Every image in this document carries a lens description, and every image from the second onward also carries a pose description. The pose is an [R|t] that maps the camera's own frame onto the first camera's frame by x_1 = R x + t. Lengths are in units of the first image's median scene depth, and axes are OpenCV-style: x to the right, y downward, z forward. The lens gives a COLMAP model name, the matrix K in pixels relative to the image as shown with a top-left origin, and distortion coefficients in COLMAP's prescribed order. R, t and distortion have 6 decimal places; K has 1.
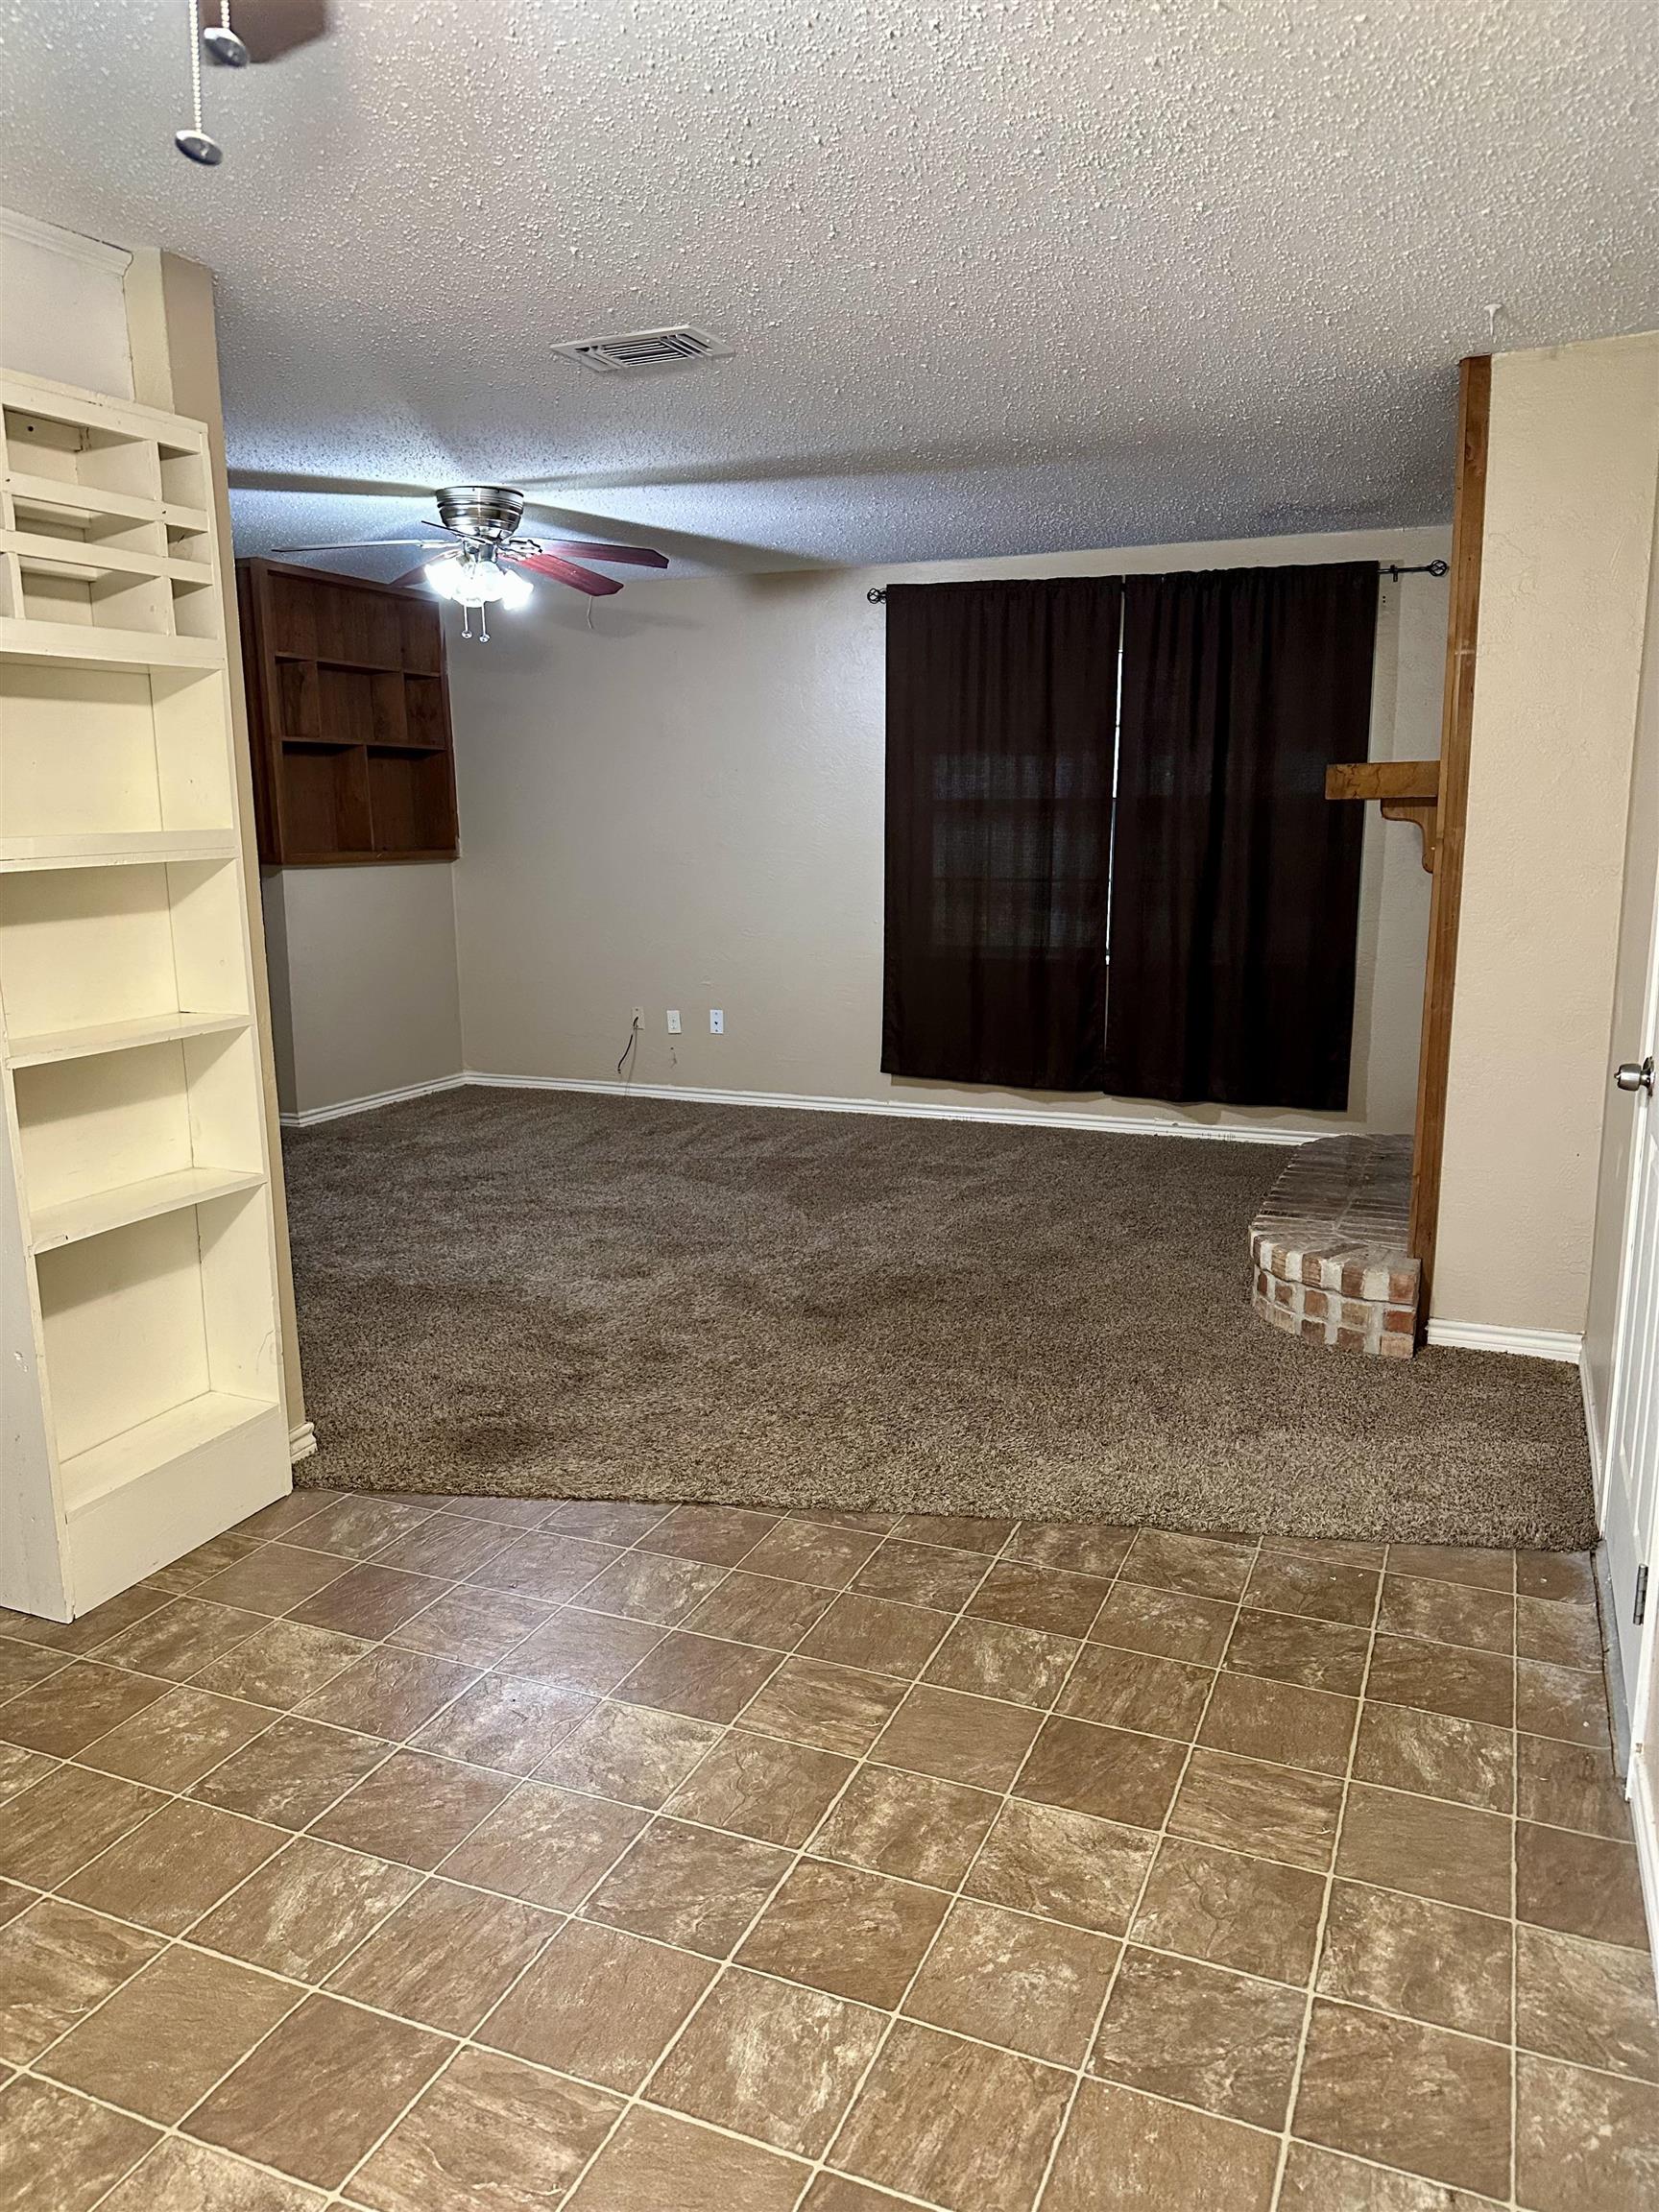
lens RADIAL K [[1552.3, 0, 835.8], [0, 1552.3, 1115.2], [0, 0, 1]] dist [0.039568, -0.034442]
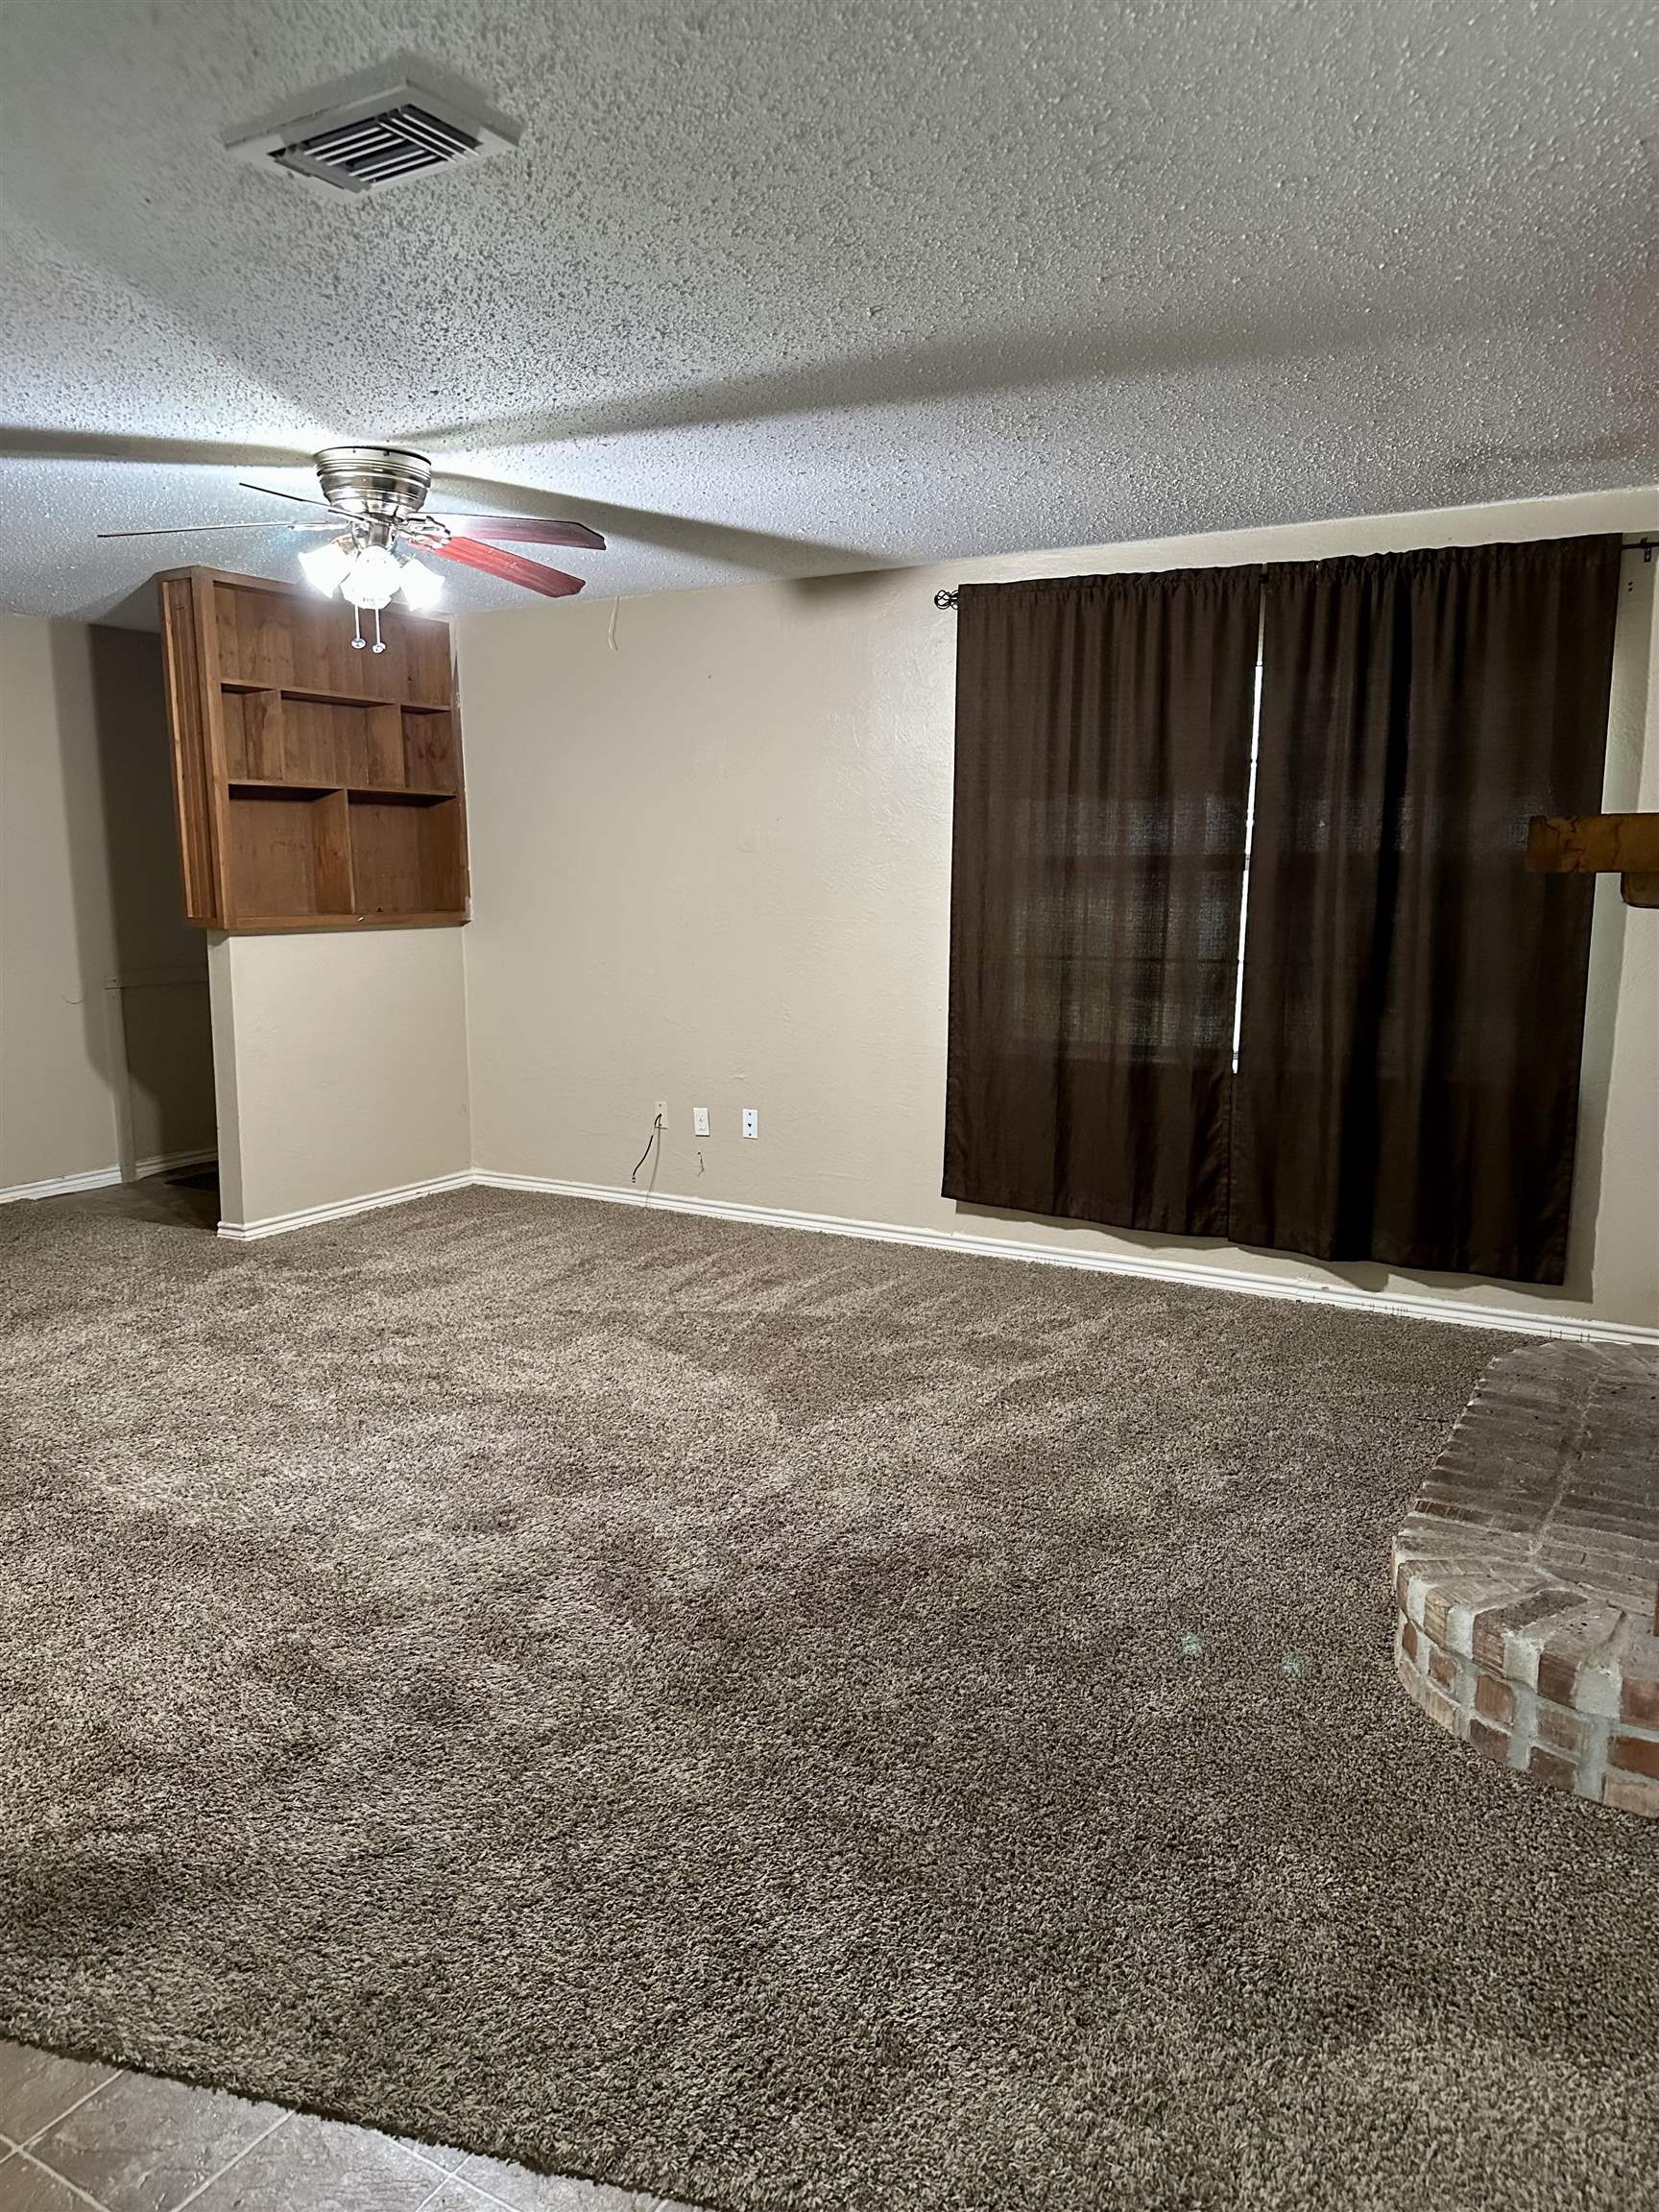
lens RADIAL K [[1552.3, 0, 813.4], [0, 1552.3, 1109.6], [0, 0, 1]] dist [0.039568, -0.034442]
pose [[0.990135, 0.026893, -0.137514, 0.079851], [-0.031182, 0.999089, -0.029133, -0.053010], [0.136606, 0.033134, 0.990071, 0.230430]]
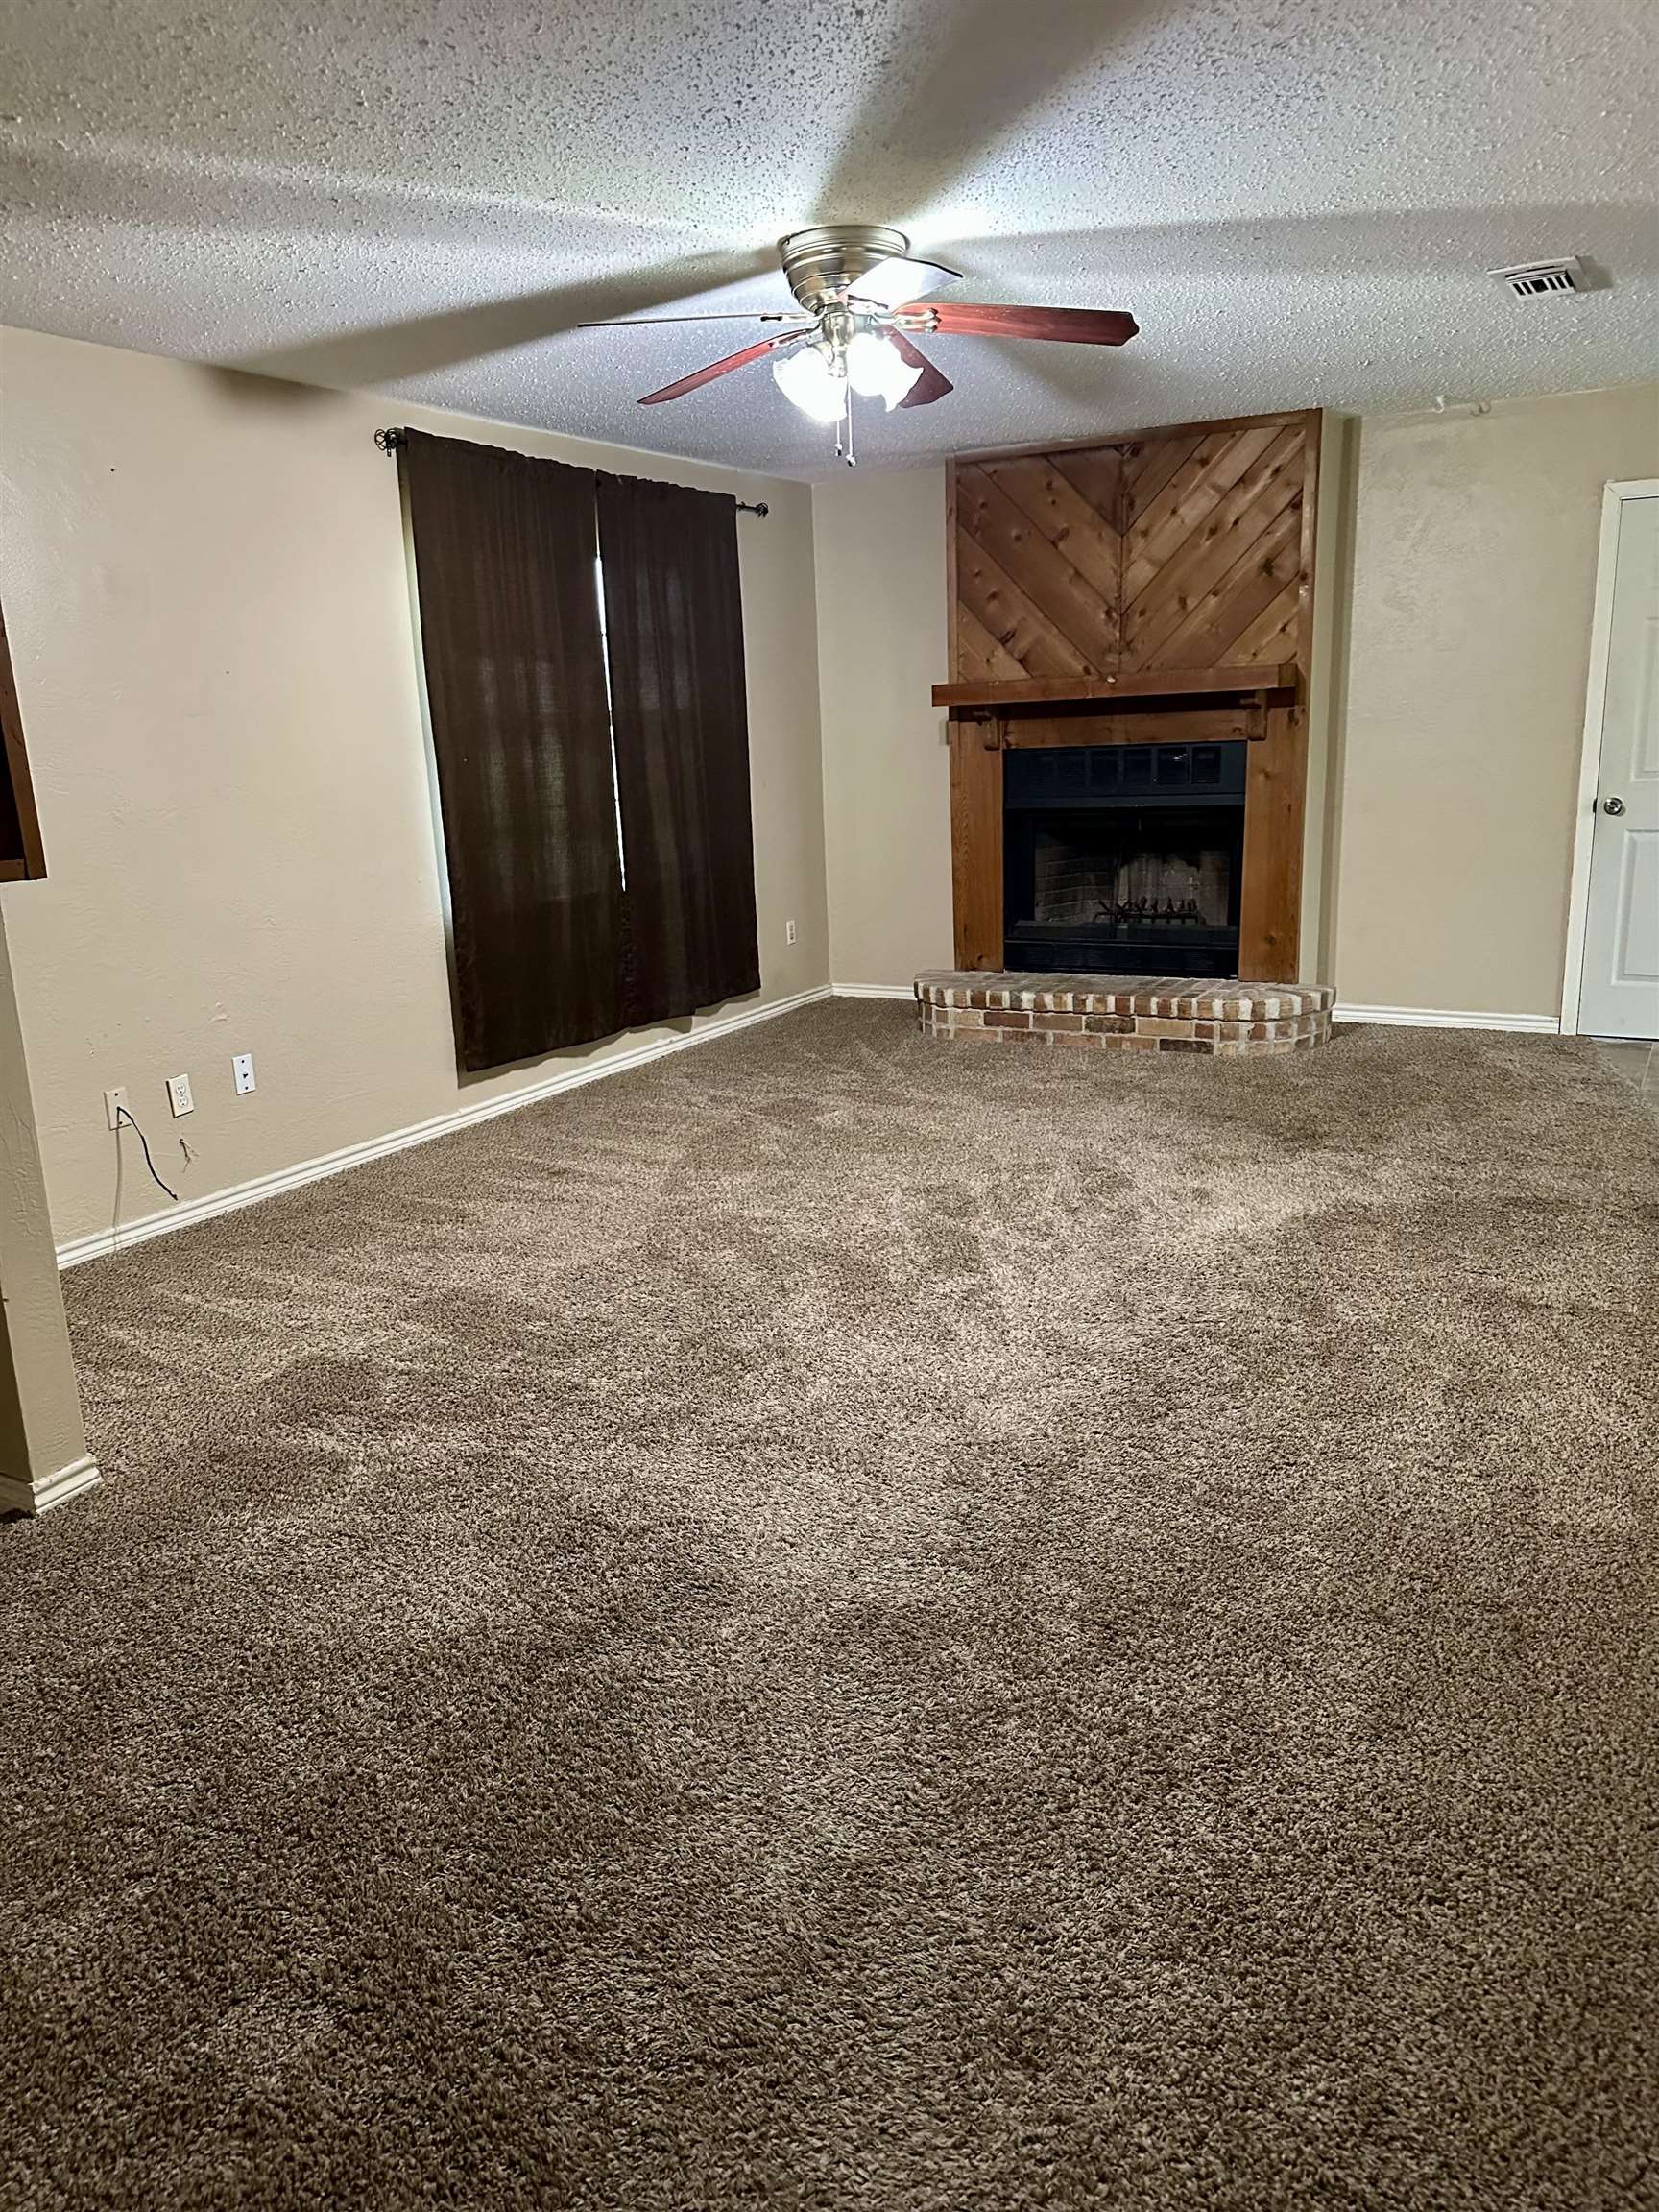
lens RADIAL K [[1552.3, 0, 836.2], [0, 1552.3, 1107.5], [0, 0, 1]] dist [0.039568, -0.034442]
pose [[0.122204, -0.245143, 0.961754, -0.779935], [0.236349, 0.948328, 0.211689, -0.147152], [-0.963953, 0.201440, 0.173829, 0.771017]]
